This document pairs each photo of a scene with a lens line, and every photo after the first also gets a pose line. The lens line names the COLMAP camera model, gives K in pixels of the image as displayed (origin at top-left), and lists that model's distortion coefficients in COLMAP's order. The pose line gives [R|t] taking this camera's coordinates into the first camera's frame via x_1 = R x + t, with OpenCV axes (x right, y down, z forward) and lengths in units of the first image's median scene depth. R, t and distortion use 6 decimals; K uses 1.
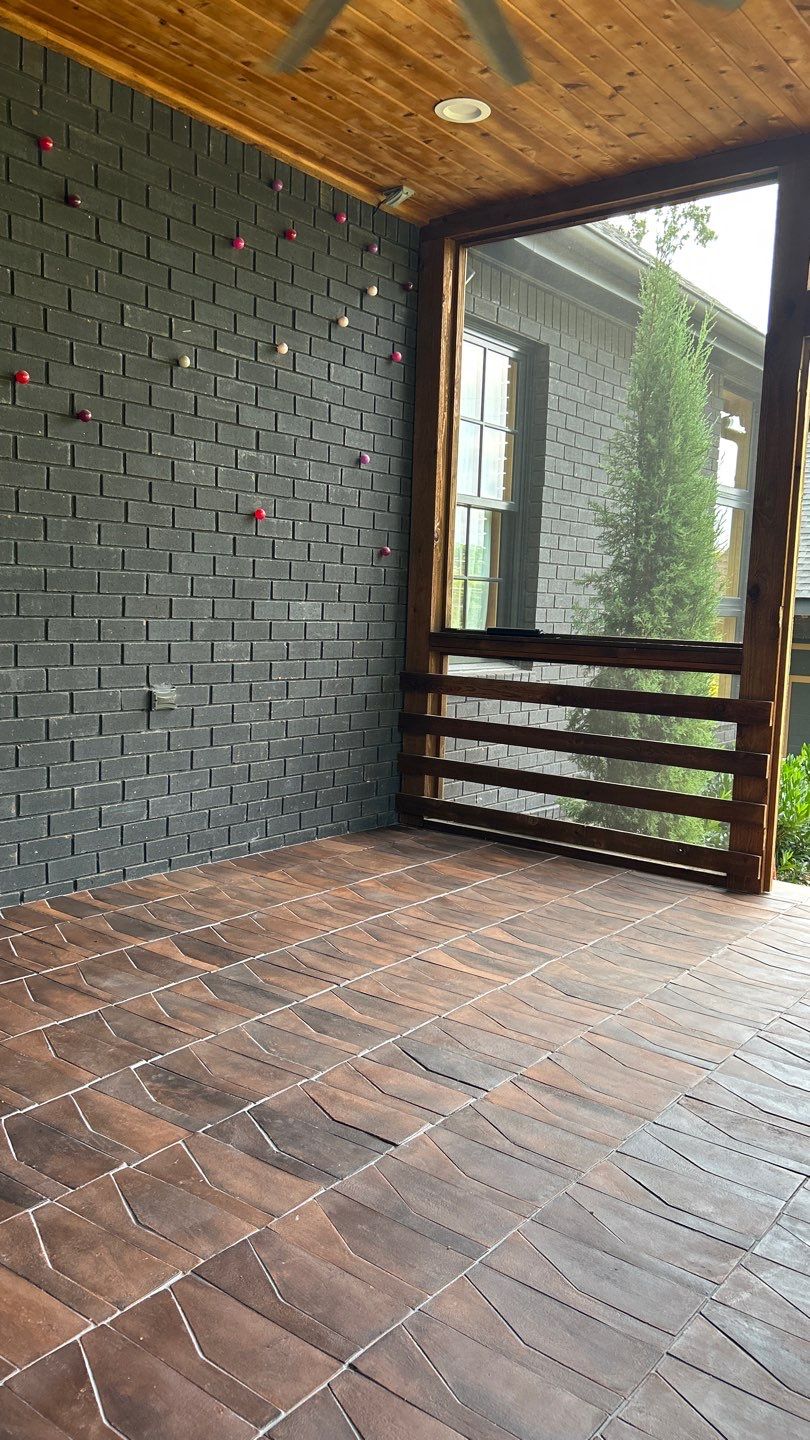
lens RADIAL K [[1079.3, 0, 397.7], [0, 1079.3, 727.7], [0, 0, 1]] dist [0.047776, -0.061282]
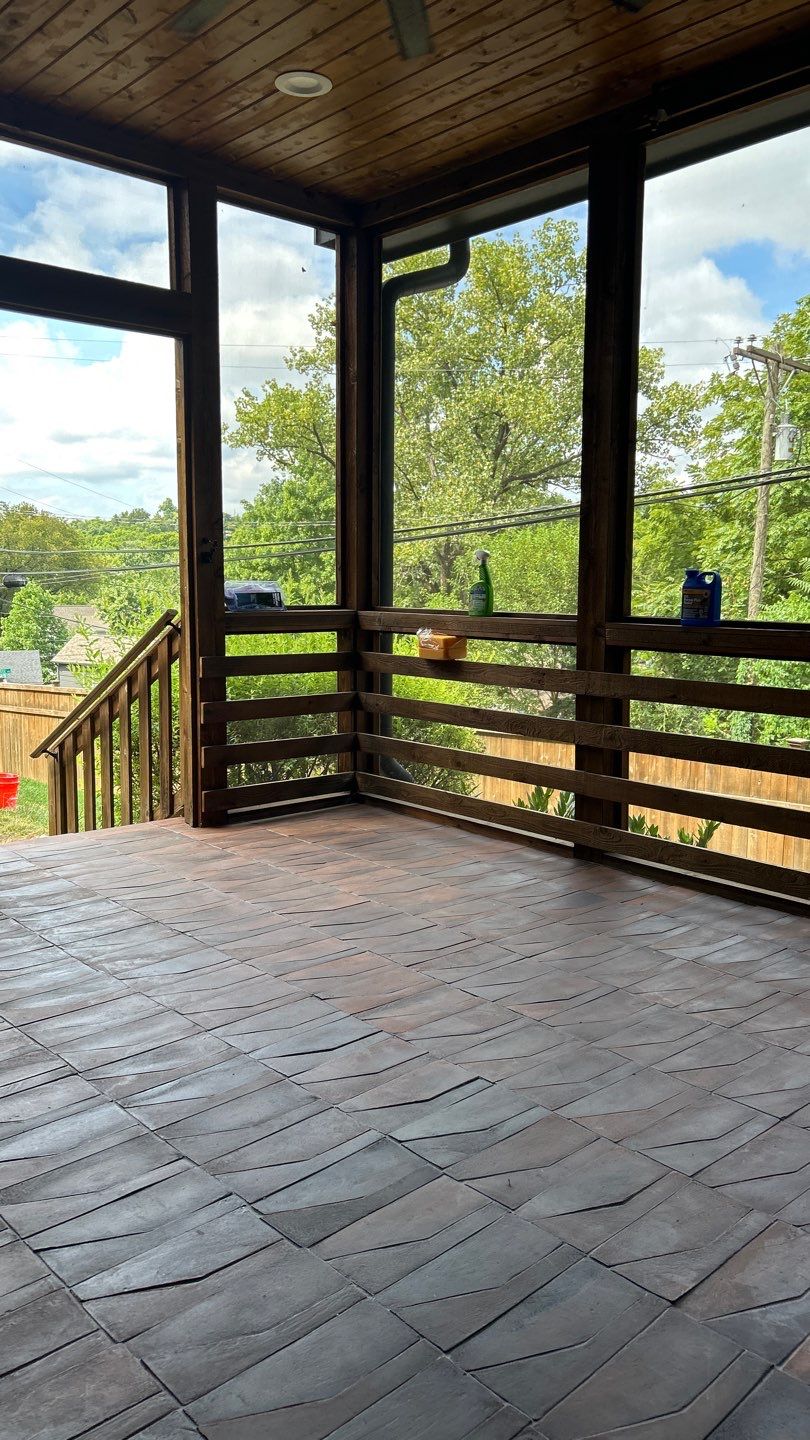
lens RADIAL K [[1079.3, 0, 408.9], [0, 1079.3, 708.1], [0, 0, 1]] dist [0.047776, -0.061282]
pose [[0.169902, -0.142379, 0.975121, -0.586762], [0.109530, 0.986105, 0.124899, -0.071028], [-0.979355, 0.085584, 0.183136, 0.482346]]
